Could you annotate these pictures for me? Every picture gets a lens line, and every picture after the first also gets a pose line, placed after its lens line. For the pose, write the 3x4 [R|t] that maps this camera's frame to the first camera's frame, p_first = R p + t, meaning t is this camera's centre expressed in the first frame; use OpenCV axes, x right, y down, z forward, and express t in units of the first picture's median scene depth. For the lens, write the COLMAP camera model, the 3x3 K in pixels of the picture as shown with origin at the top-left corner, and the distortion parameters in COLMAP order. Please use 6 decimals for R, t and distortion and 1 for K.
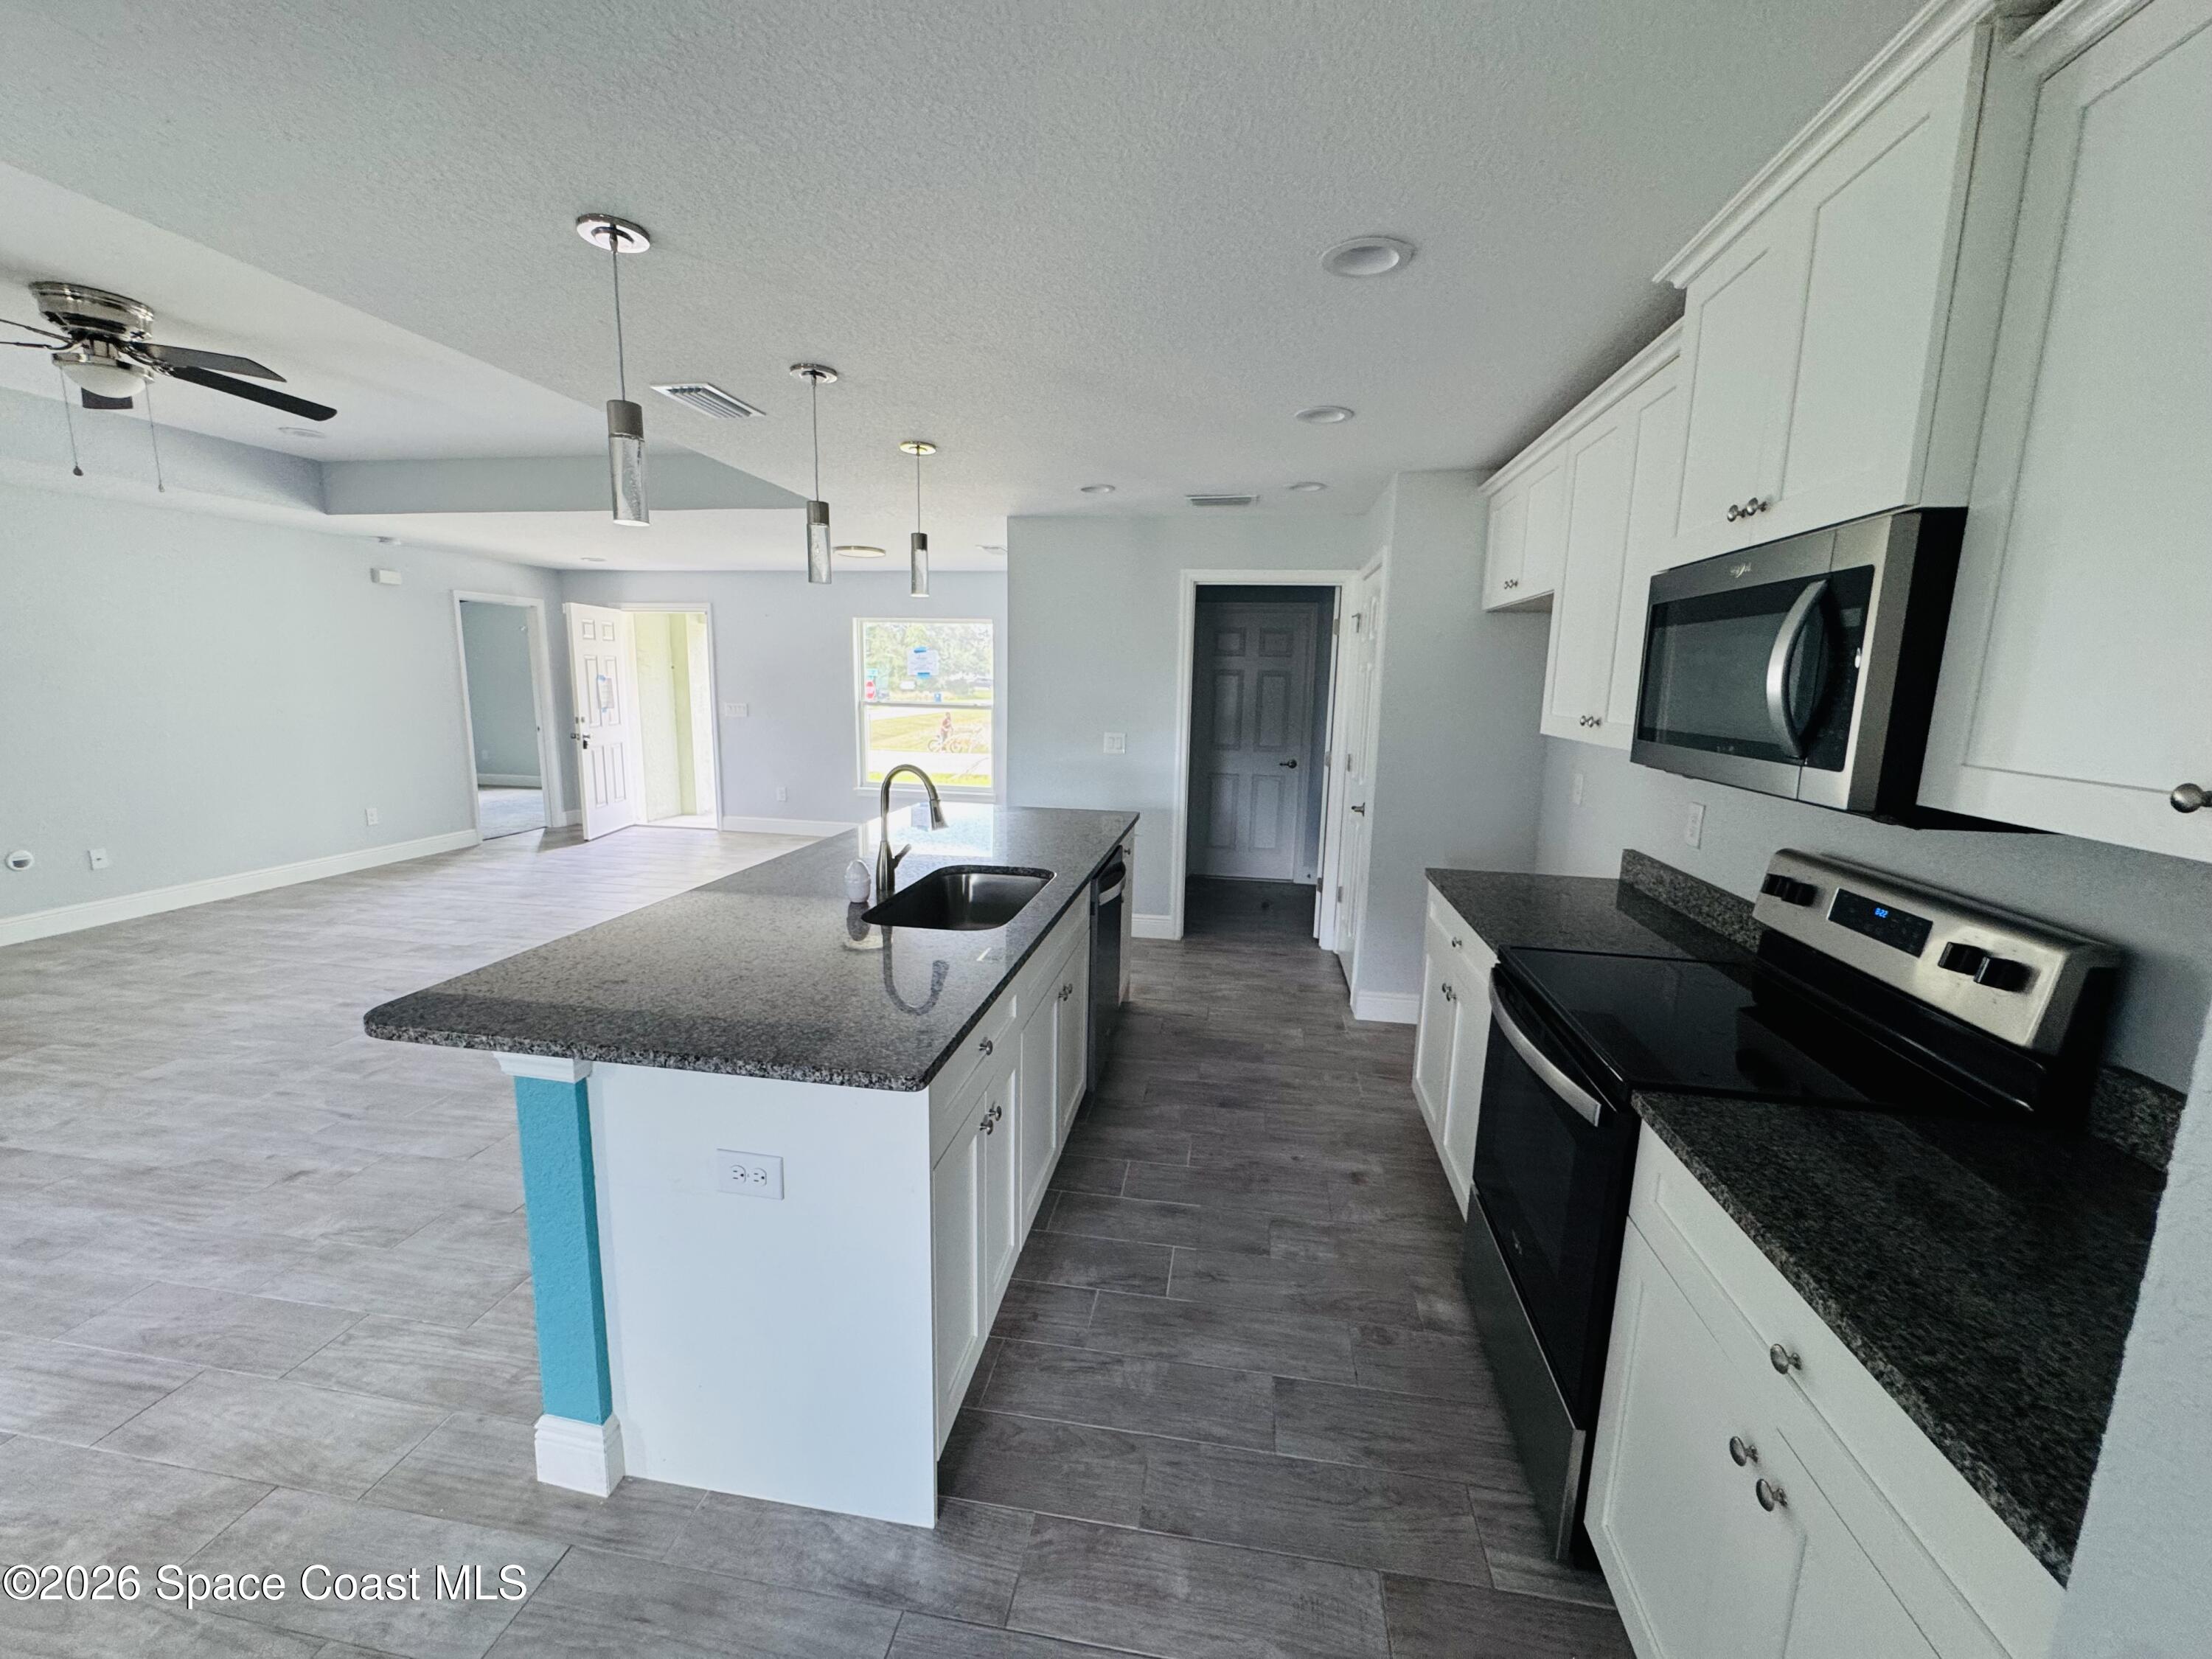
lens RADIAL K [[882.0, 0, 1101.5], [0, 882.0, 824.5], [0, 0, 1]] dist [-0.001696, -0.000092]
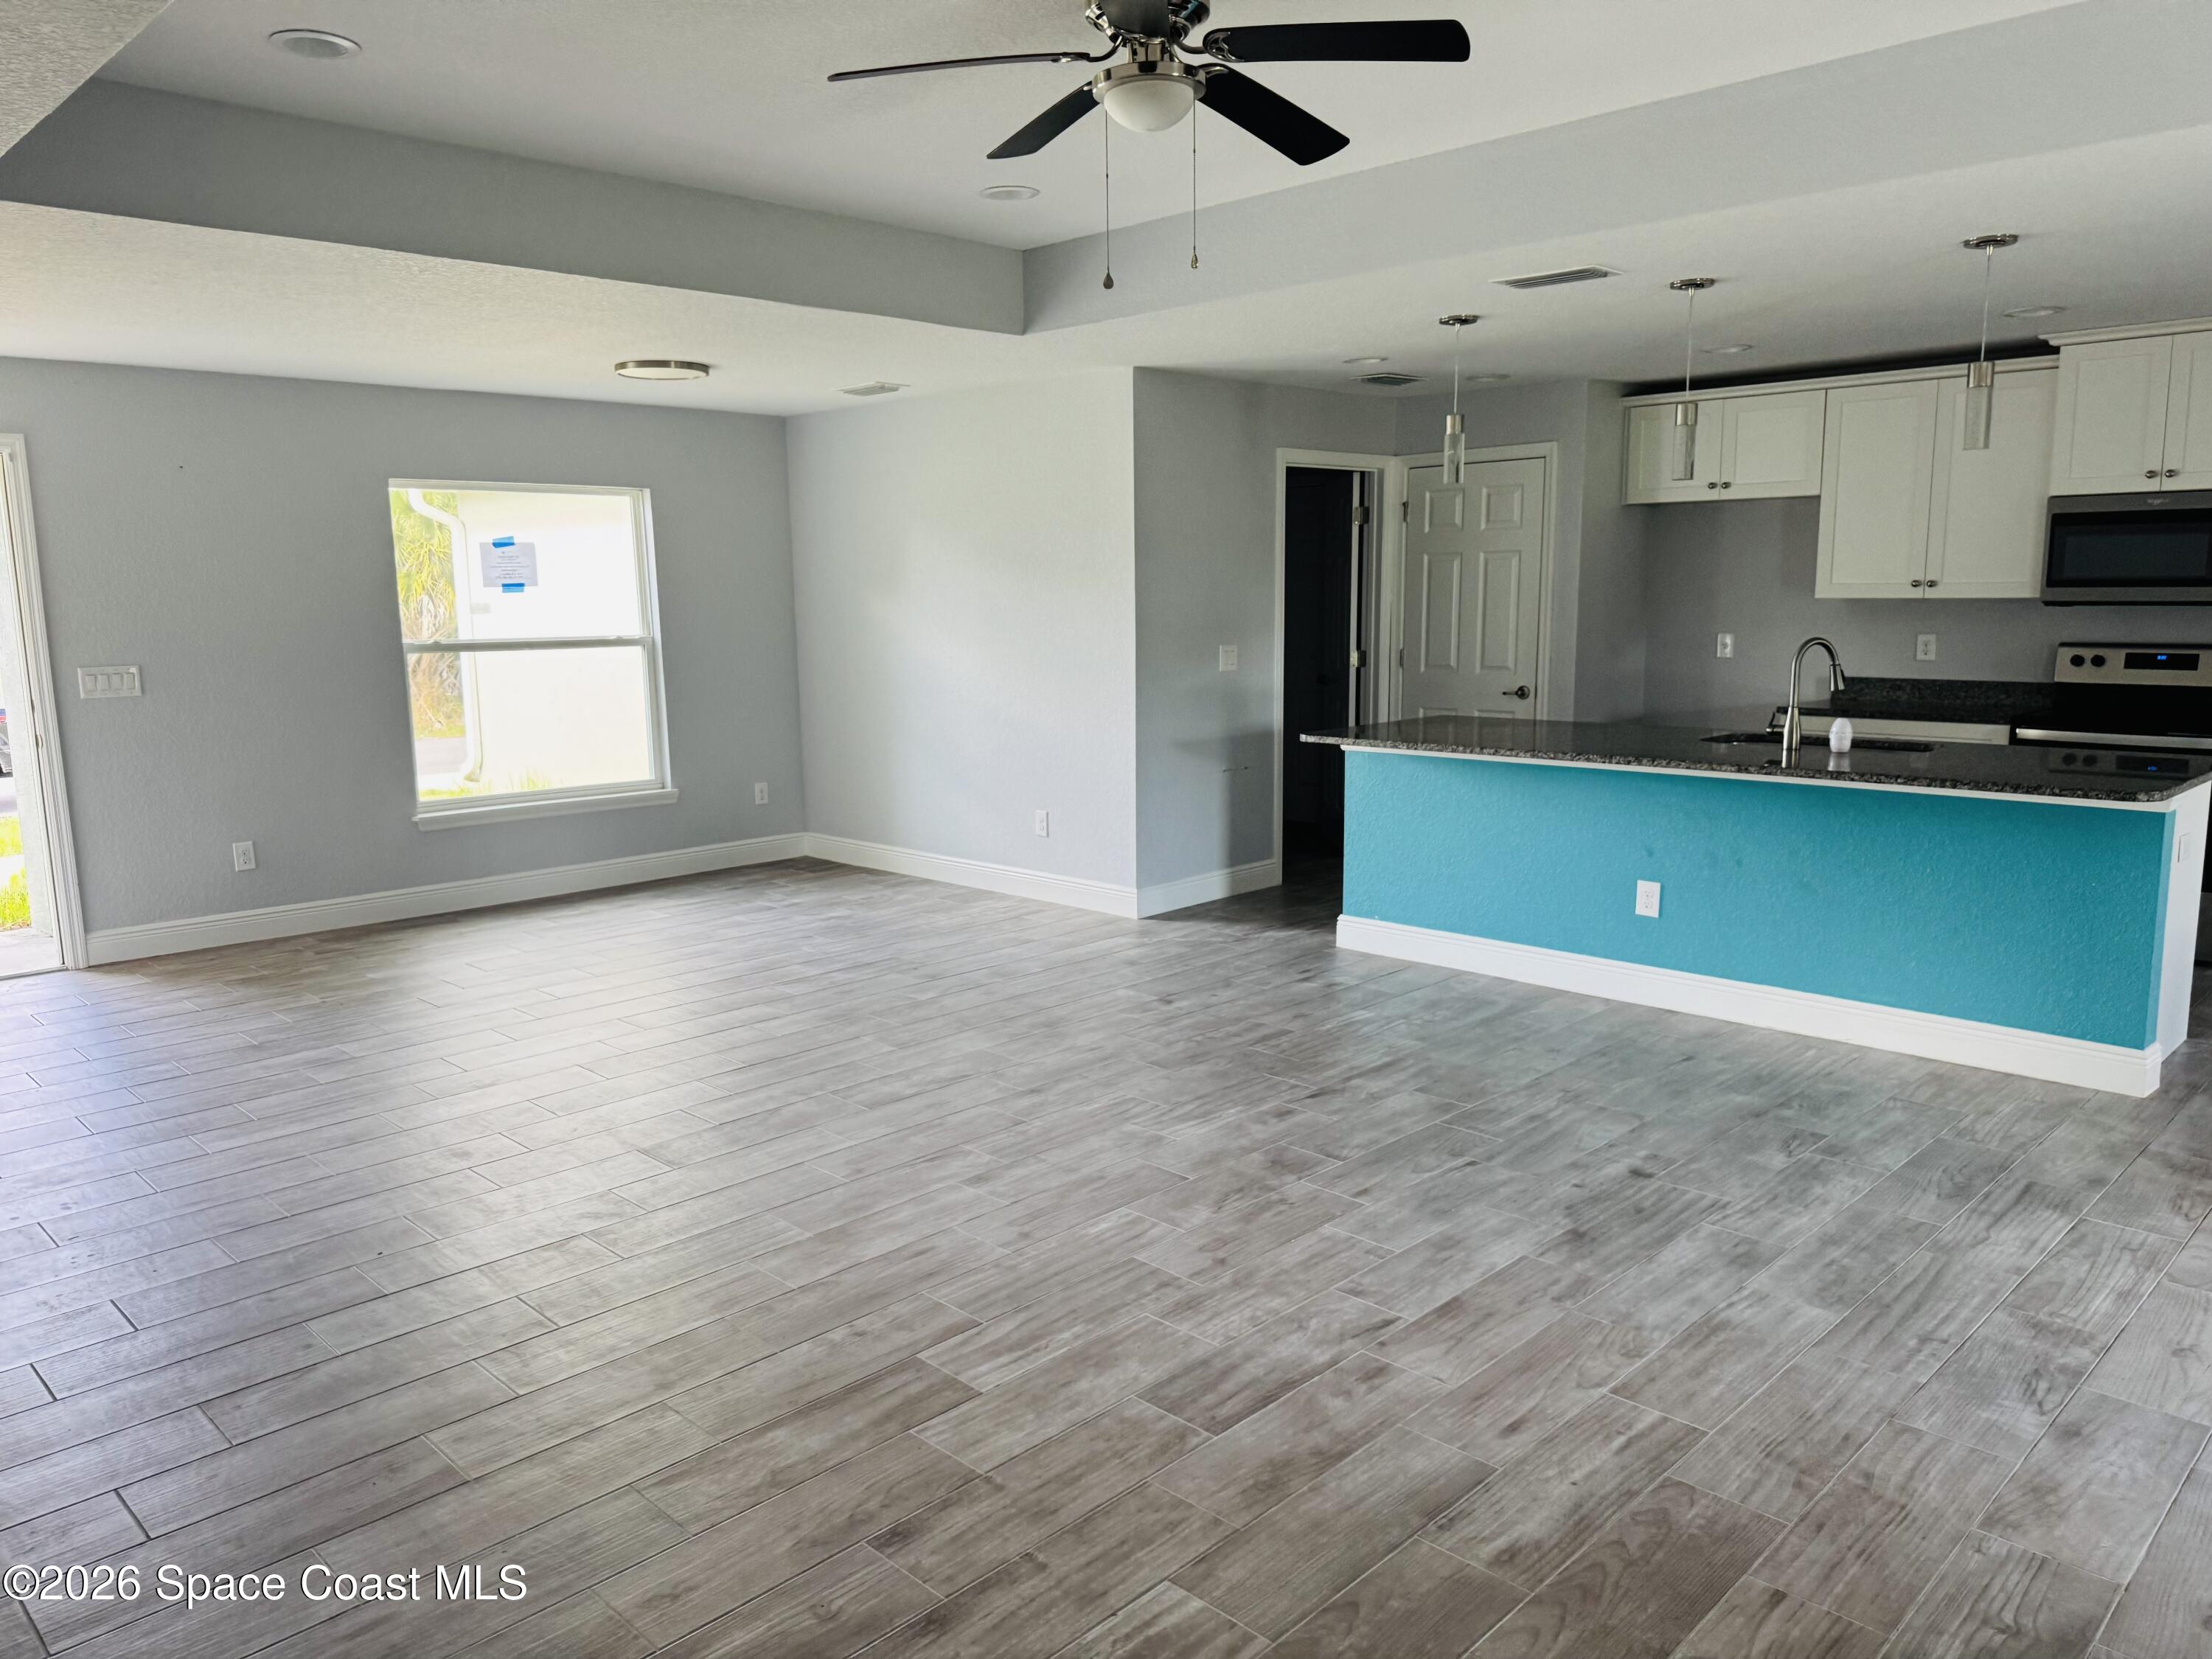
lens RADIAL K [[1548.8, 0, 1085.1], [0, 1548.8, 825.2], [0, 0, 1]] dist [0.070186, -0.099284]
pose [[0.590050, -0.151461, 0.793032, -2.009717], [0.160774, 0.984616, 0.068428, -0.097298], [-0.791197, 0.087123, 0.605324, 0.415937]]
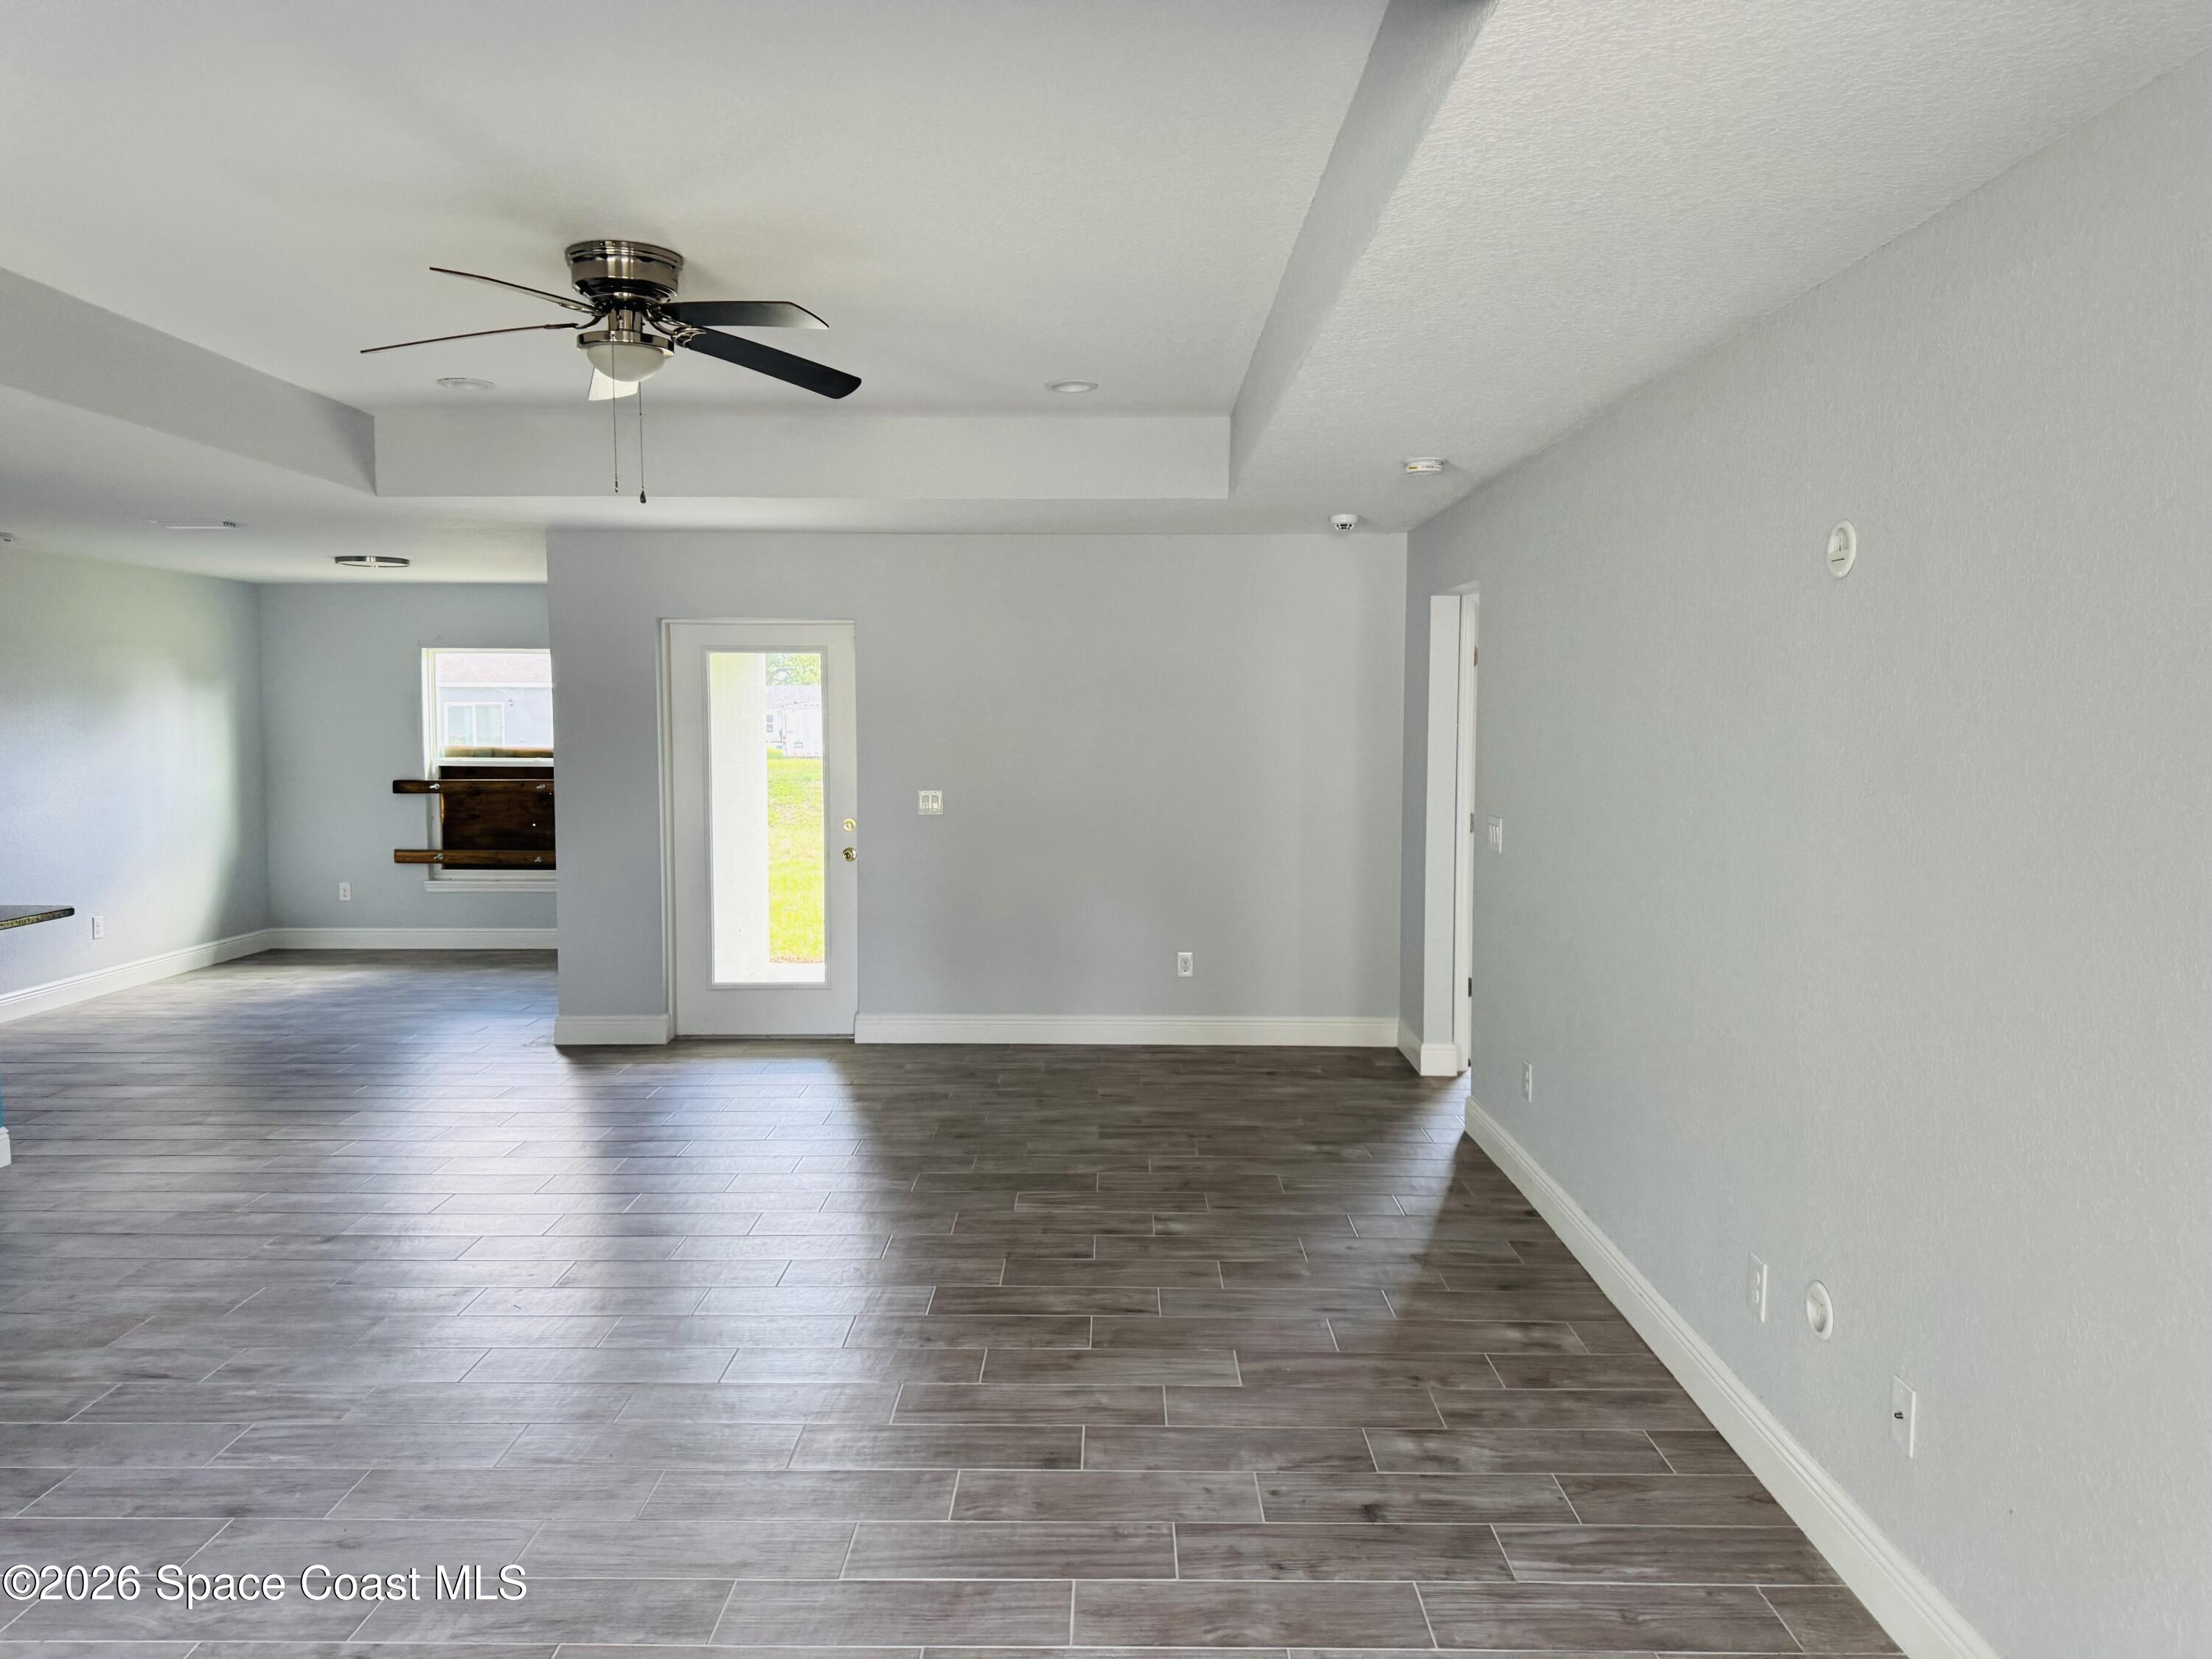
lens RADIAL K [[1548.8, 0, 1085.1], [0, 1548.8, 825.2], [0, 0, 1]] dist [0.070186, -0.099284]
pose [[-0.990153, -0.003242, -0.139954, -1.287811], [-0.036332, 0.971427, 0.234542, -0.426869], [0.135195, 0.237317, -0.961979, 2.308528]]
